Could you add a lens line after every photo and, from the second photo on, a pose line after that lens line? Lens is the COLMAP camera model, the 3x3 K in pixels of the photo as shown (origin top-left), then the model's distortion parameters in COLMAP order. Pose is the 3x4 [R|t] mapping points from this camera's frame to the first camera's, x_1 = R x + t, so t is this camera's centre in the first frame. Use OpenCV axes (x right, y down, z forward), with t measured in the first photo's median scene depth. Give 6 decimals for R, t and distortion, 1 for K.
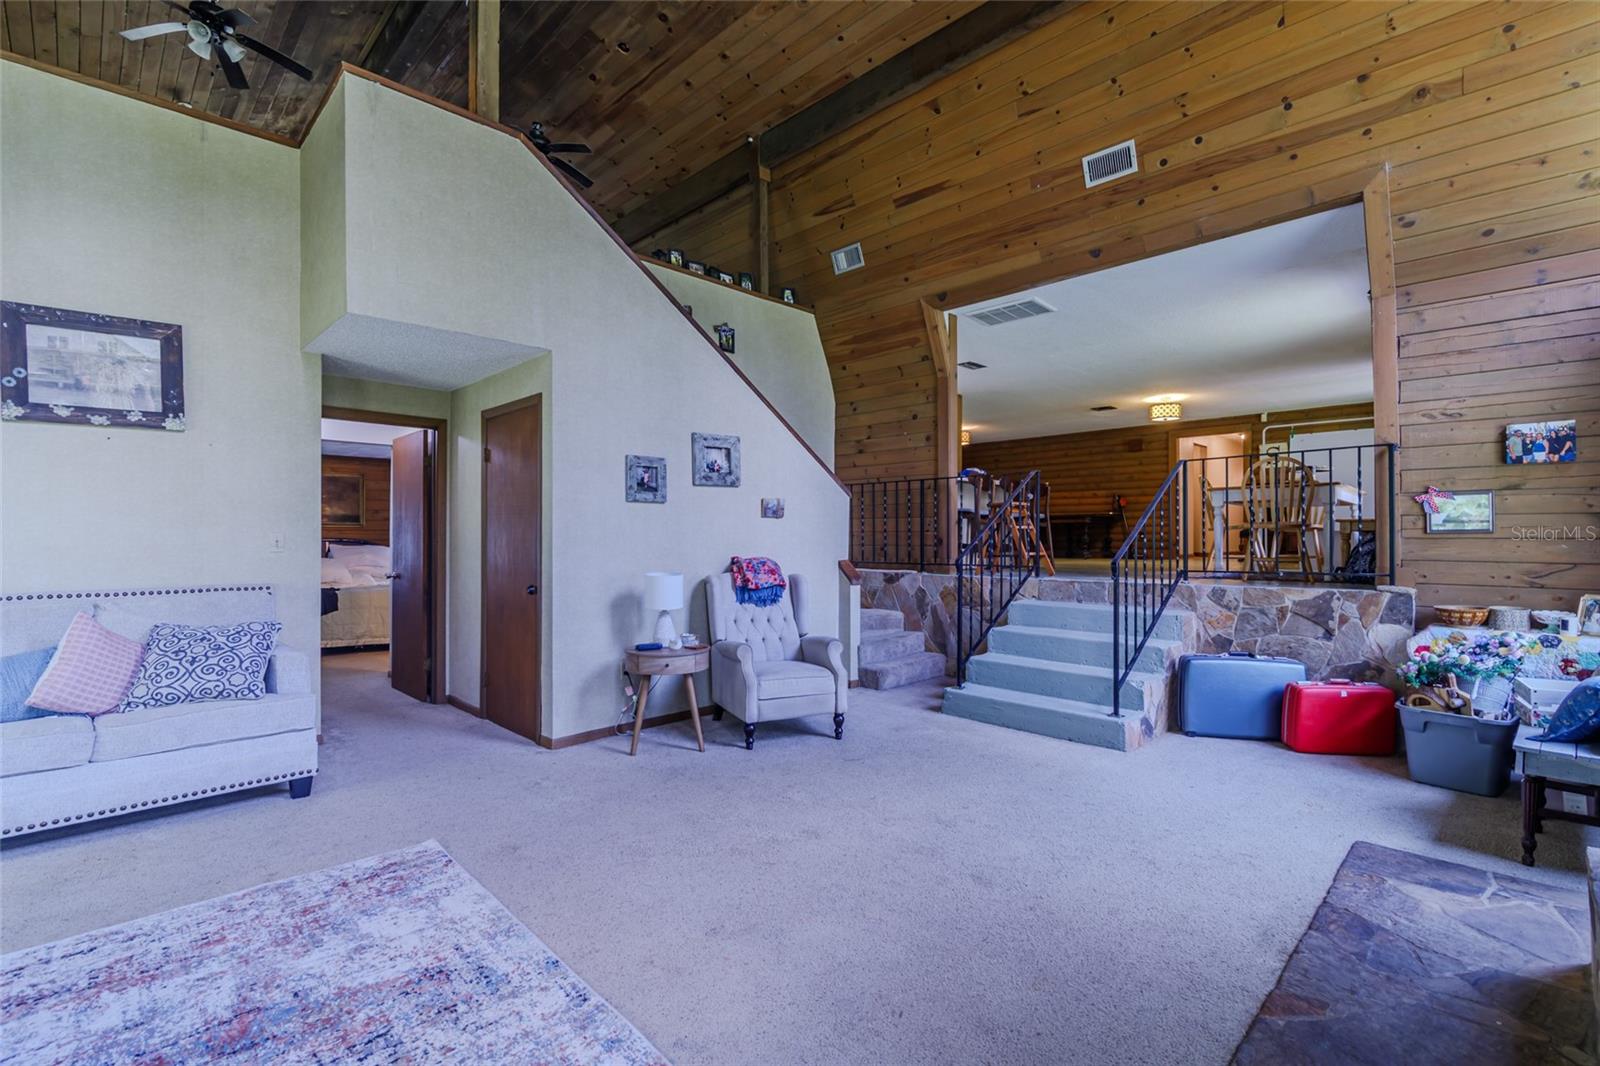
lens RADIAL K [[724.8, 0, 804.1], [0, 724.8, 534.3], [0, 0, 1]] dist [0.000318, -0.000697]
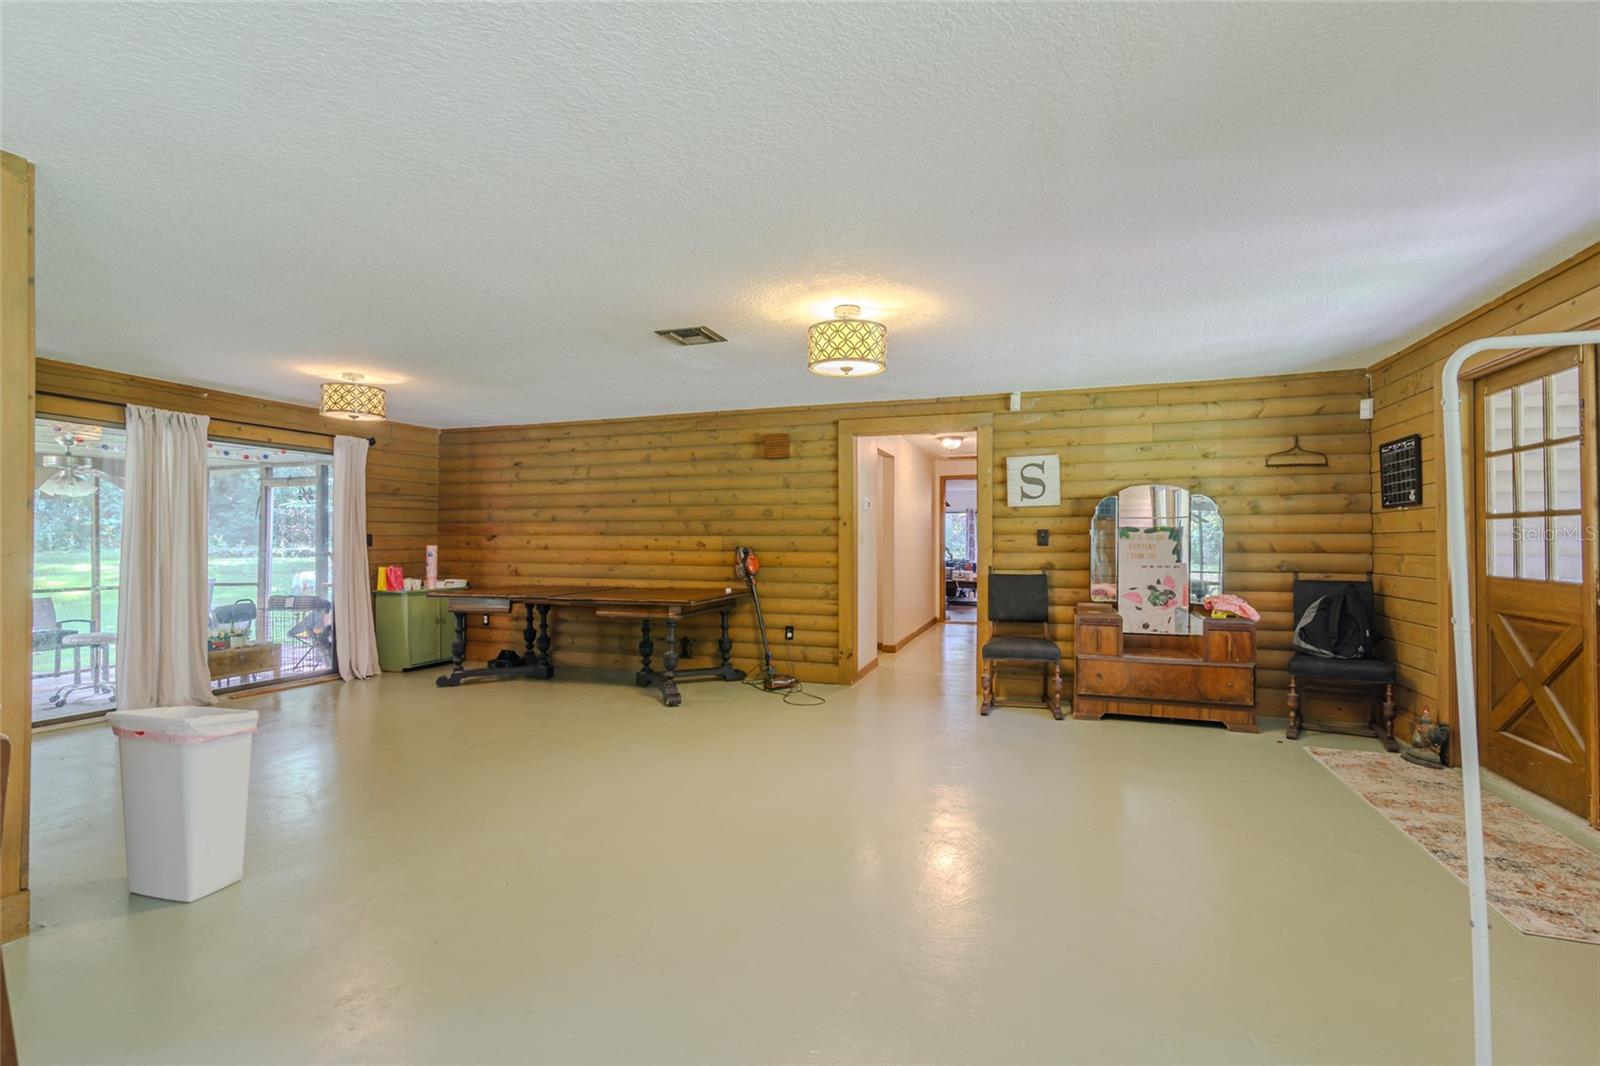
lens RADIAL K [[724.8, 0, 801.0], [0, 724.8, 533.1], [0, 0, 1]] dist [0.000318, -0.000697]
pose [[0.901562, 0.001054, 0.432648, 0.256001], [-0.000865, 0.999999, -0.000634, -0.063225], [-0.432648, 0.000197, 0.901563, 0.543048]]
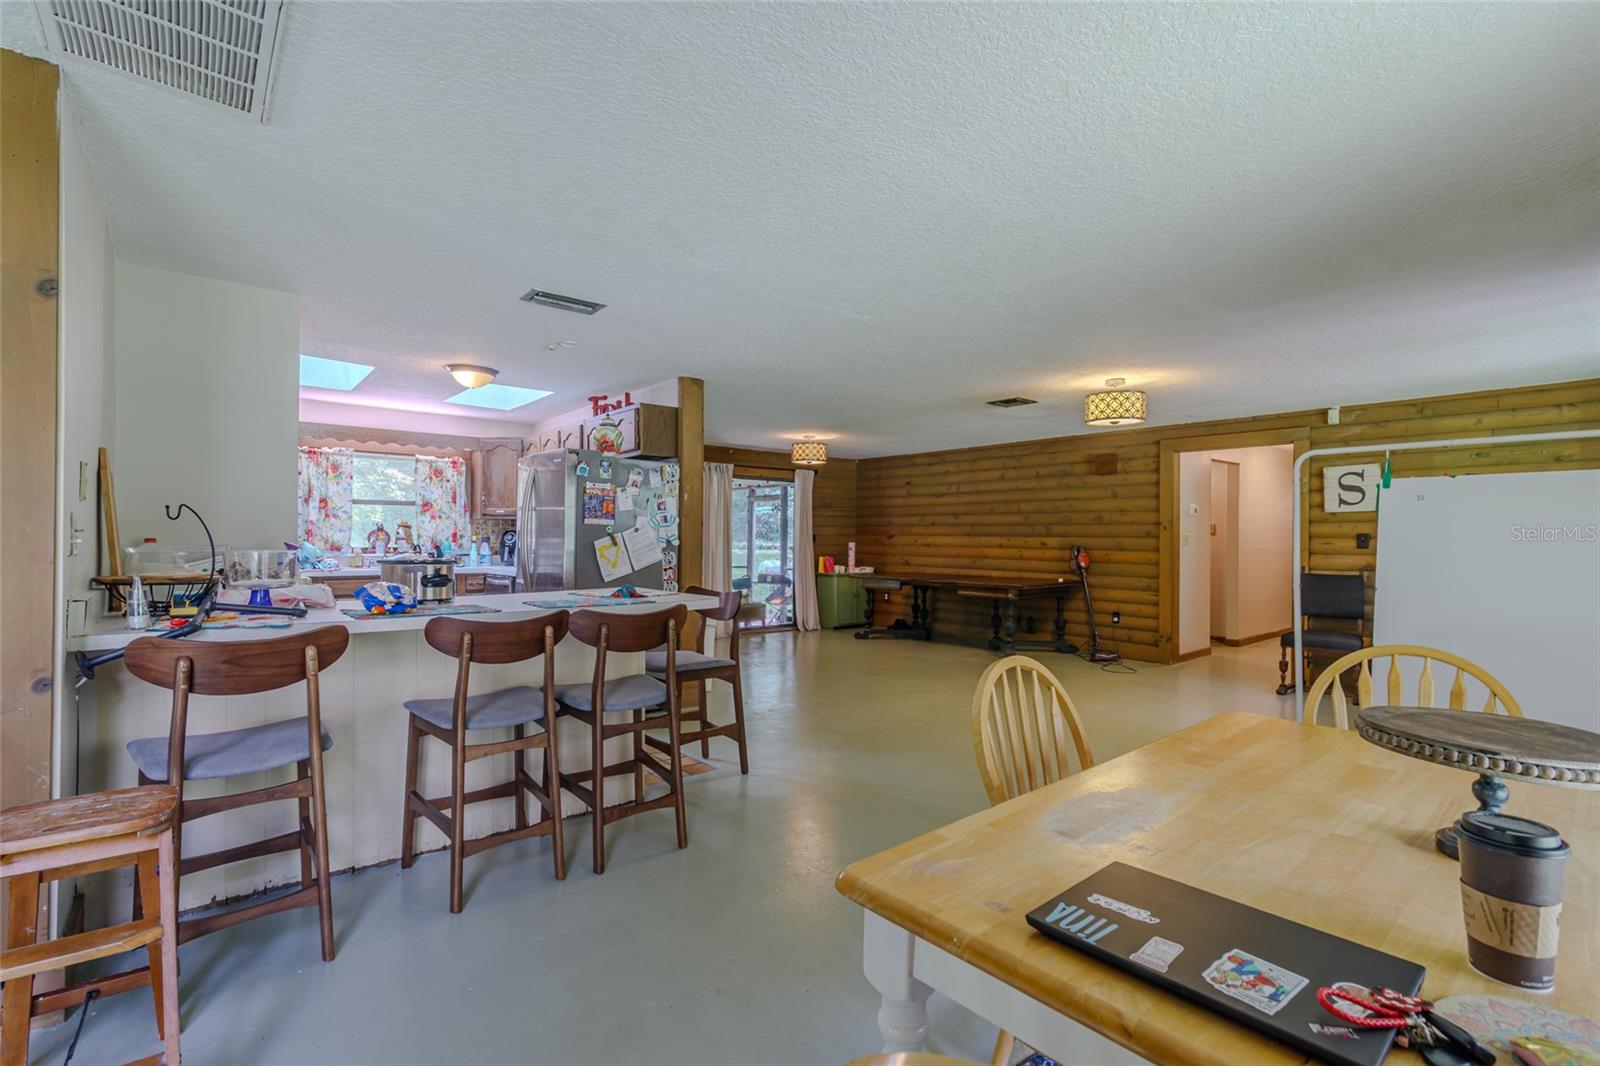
lens RADIAL K [[724.8, 0, 795.2], [0, 724.8, 537.4], [0, 0, 1]] dist [0.000318, -0.000697]
pose [[0.995136, 0.005471, -0.098357, 0.257485], [-0.004779, 0.999962, 0.007276, -0.064807], [0.098393, -0.006770, 0.995125, 0.378217]]
